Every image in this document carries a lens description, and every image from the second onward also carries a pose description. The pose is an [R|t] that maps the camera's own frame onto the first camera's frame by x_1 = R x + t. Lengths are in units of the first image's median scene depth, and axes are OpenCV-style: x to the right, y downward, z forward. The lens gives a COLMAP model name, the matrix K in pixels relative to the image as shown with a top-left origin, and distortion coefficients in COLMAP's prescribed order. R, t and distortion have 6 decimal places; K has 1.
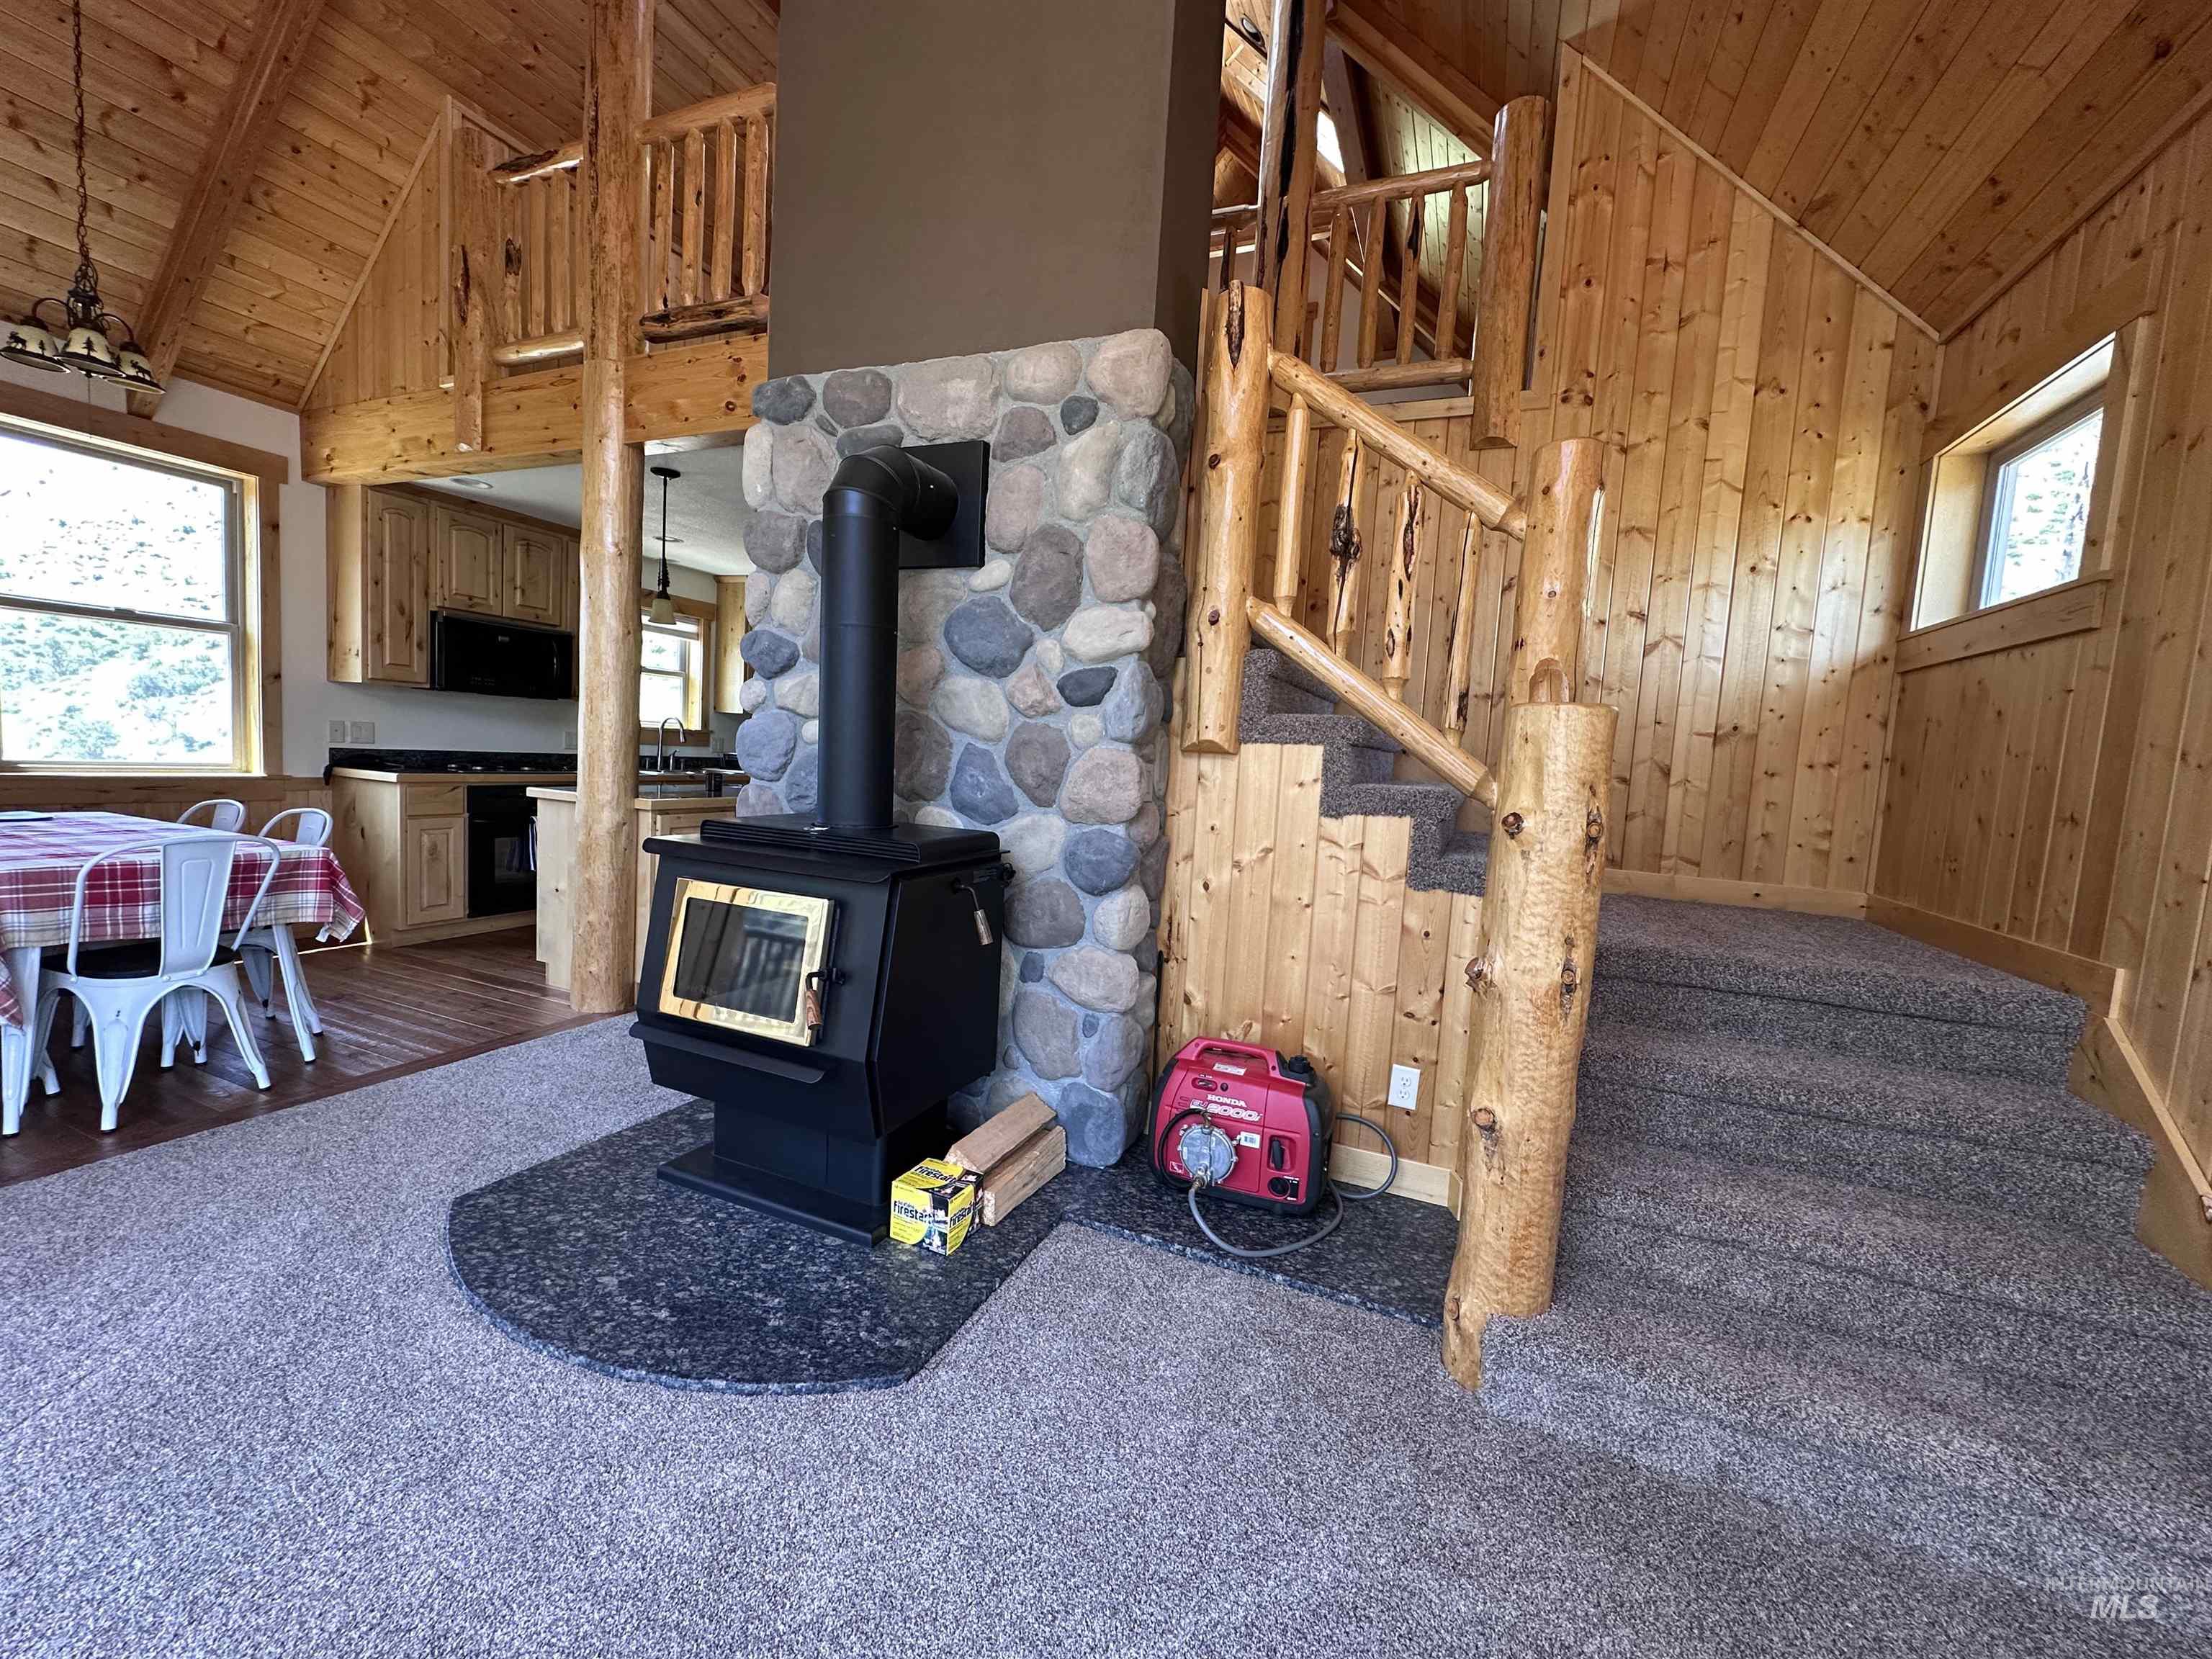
lens RADIAL K [[876.6, 0, 1100.4], [0, 876.6, 824.7], [0, 0, 1]] dist [-0.005871, 0.001229]
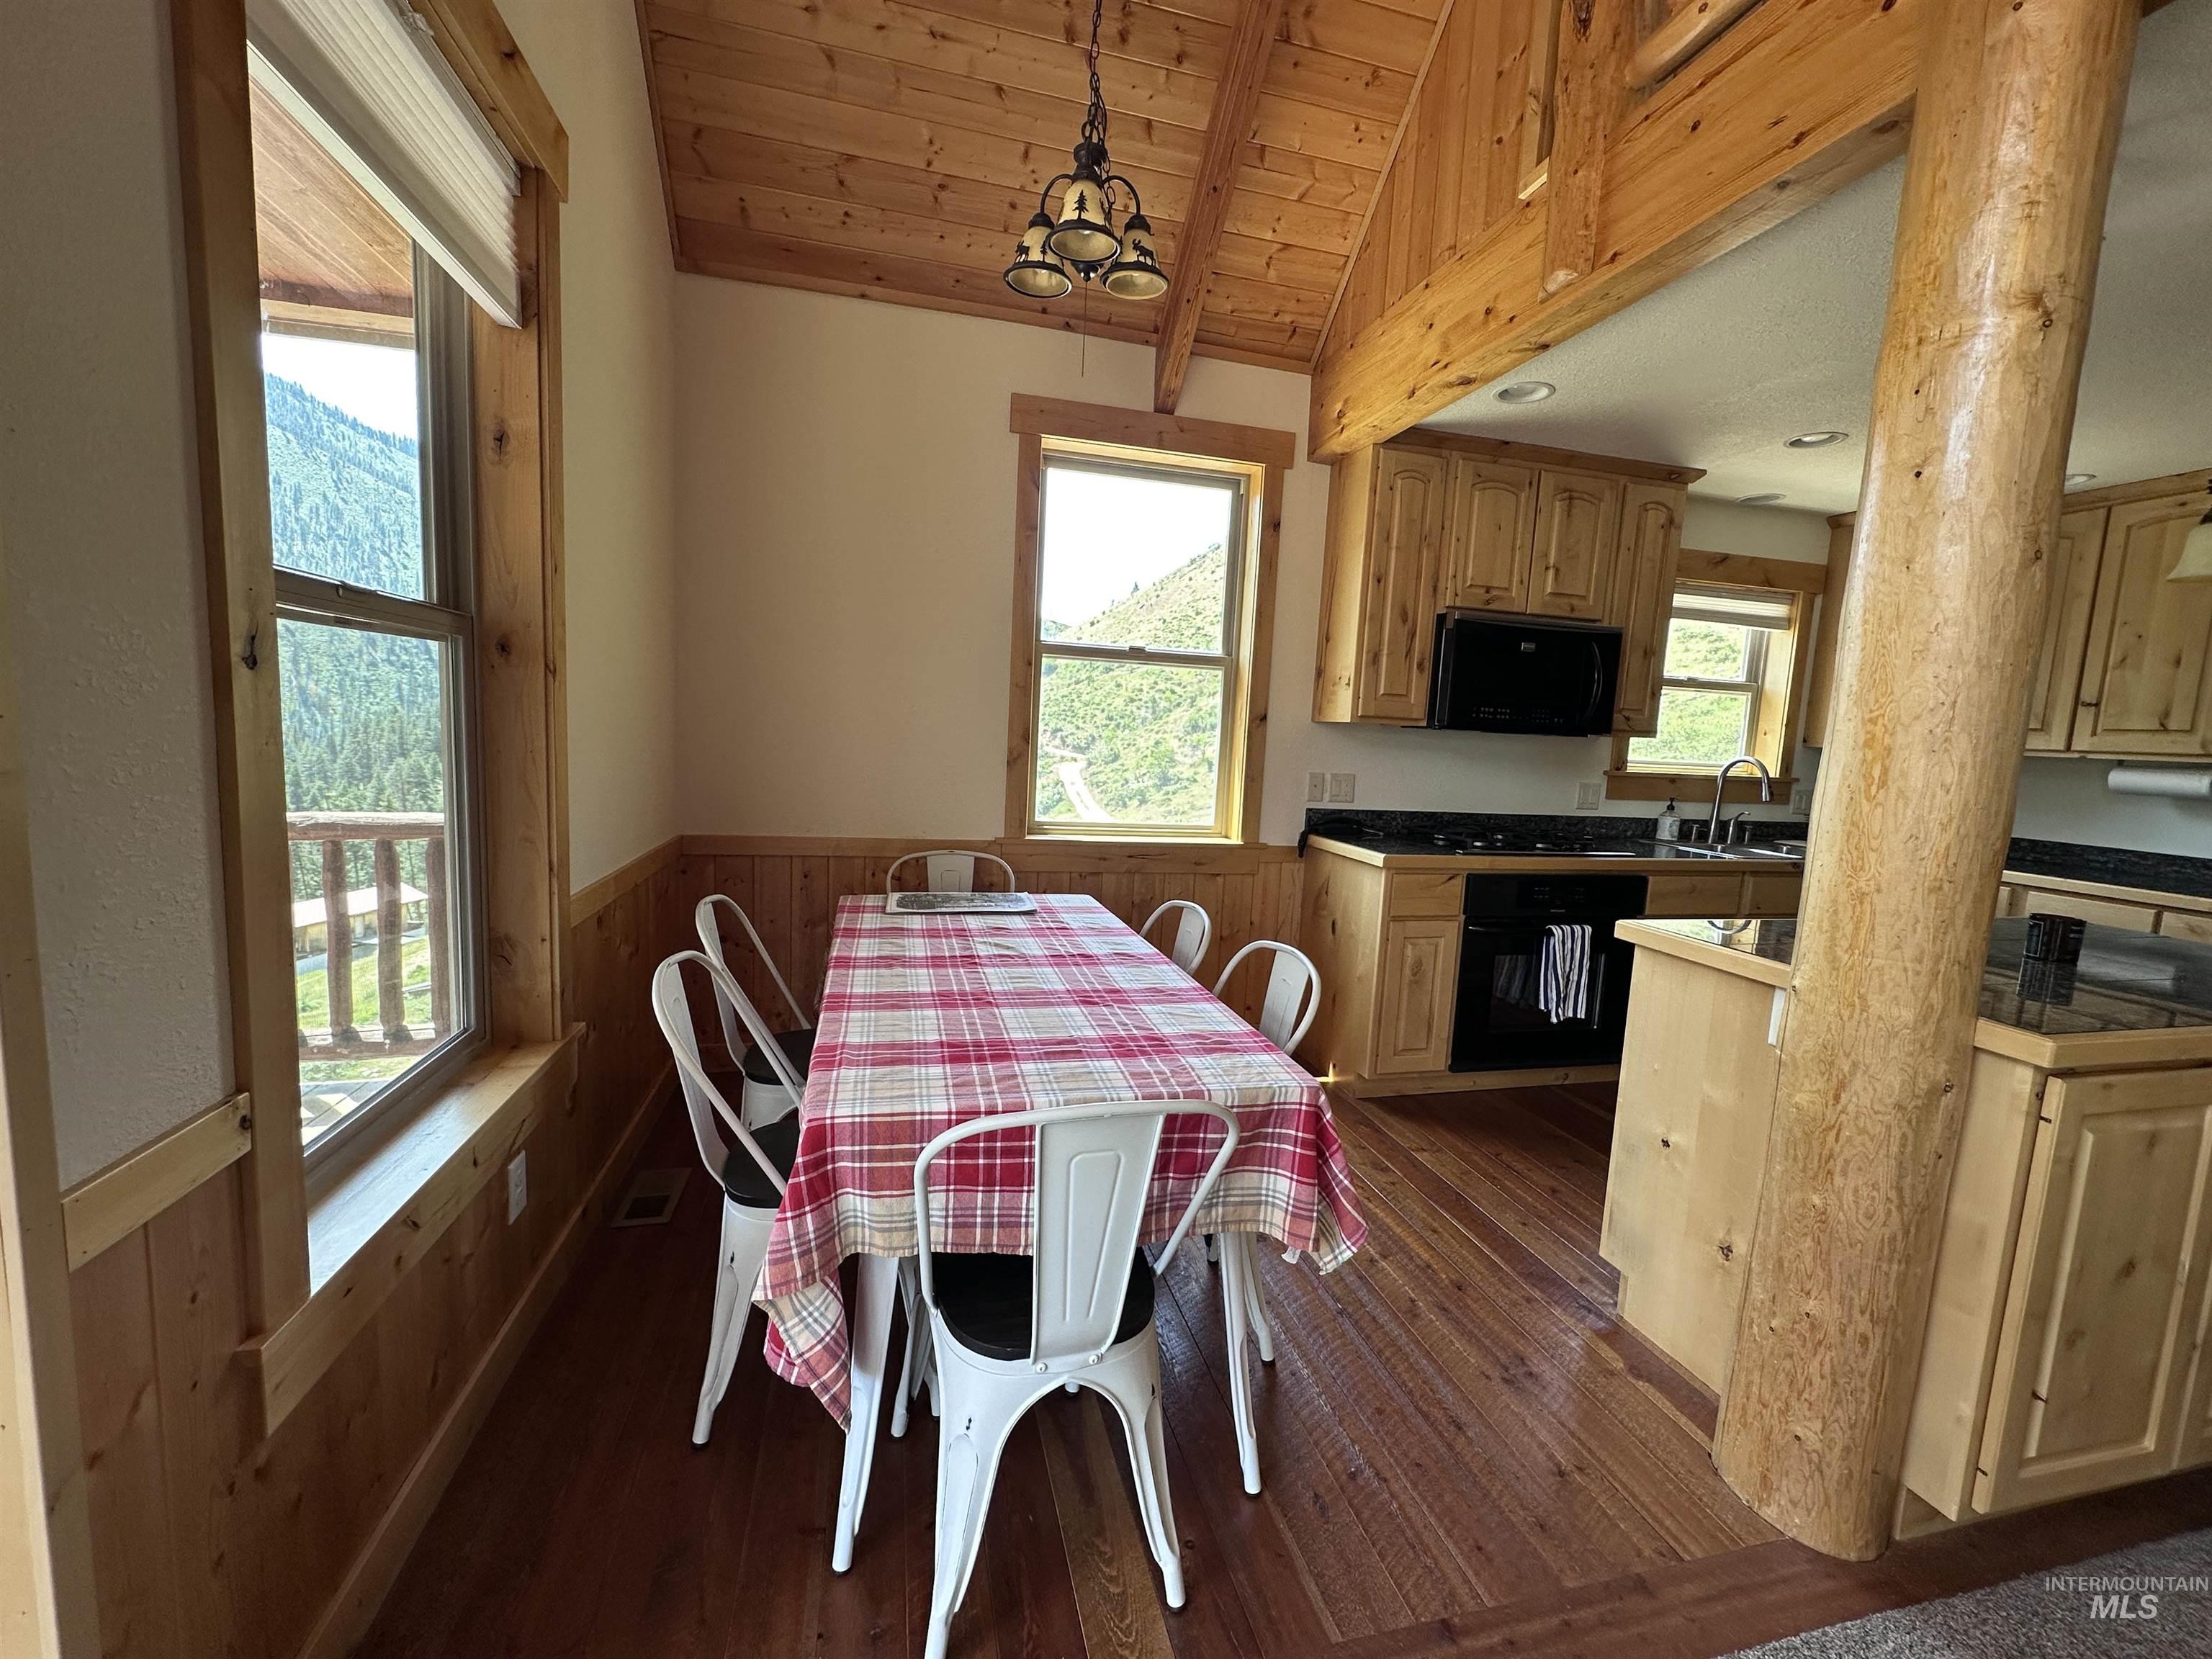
lens RADIAL K [[876.6, 0, 1101.3], [0, 876.6, 828.9], [0, 0, 1]] dist [-0.005871, 0.001229]
pose [[0.598531, 0.060660, -0.798799, -0.395400], [-0.077362, 0.996845, 0.017734, -0.073692], [0.797355, 0.051183, 0.601336, 0.416136]]
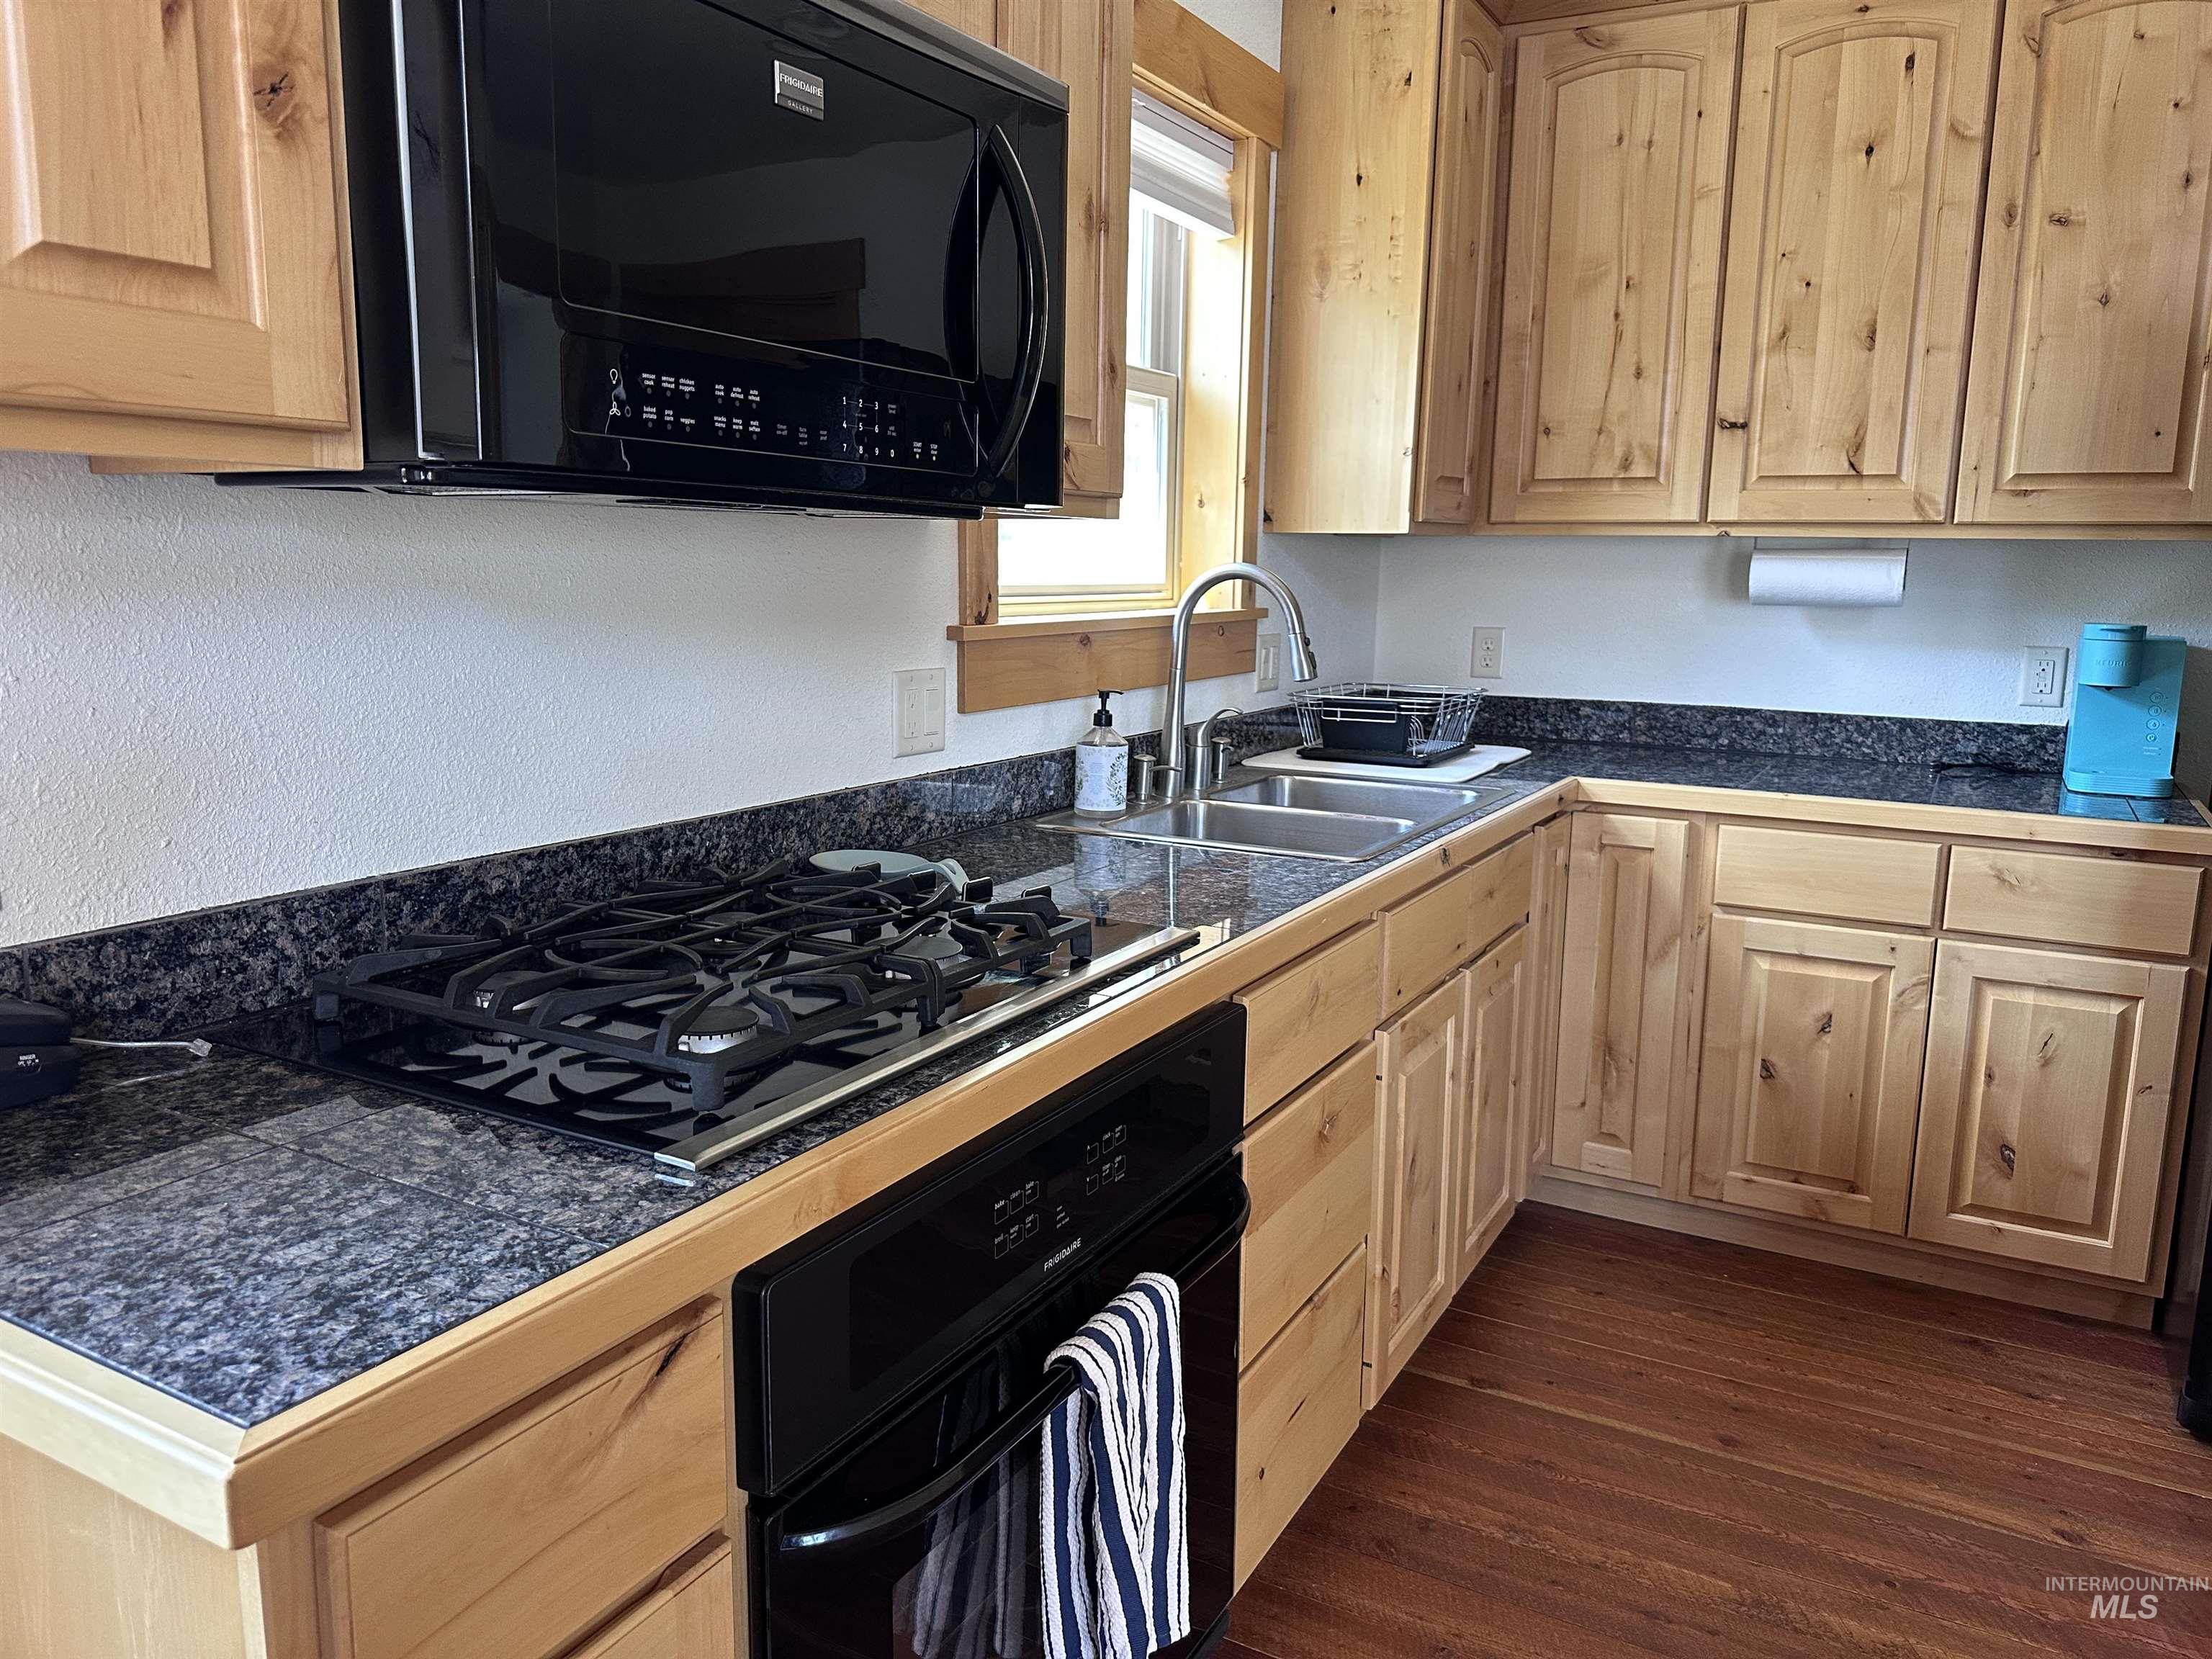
lens RADIAL K [[1556.9, 0, 1104.6], [0, 1556.9, 814.8], [0, 0, 1]] dist [0.063566, -0.079491]
pose [[0.993417, -0.027968, -0.111086, -0.699737], [0.036474, 0.996495, 0.075284, -0.131839], [0.108591, -0.078841, 0.990955, 0.860118]]
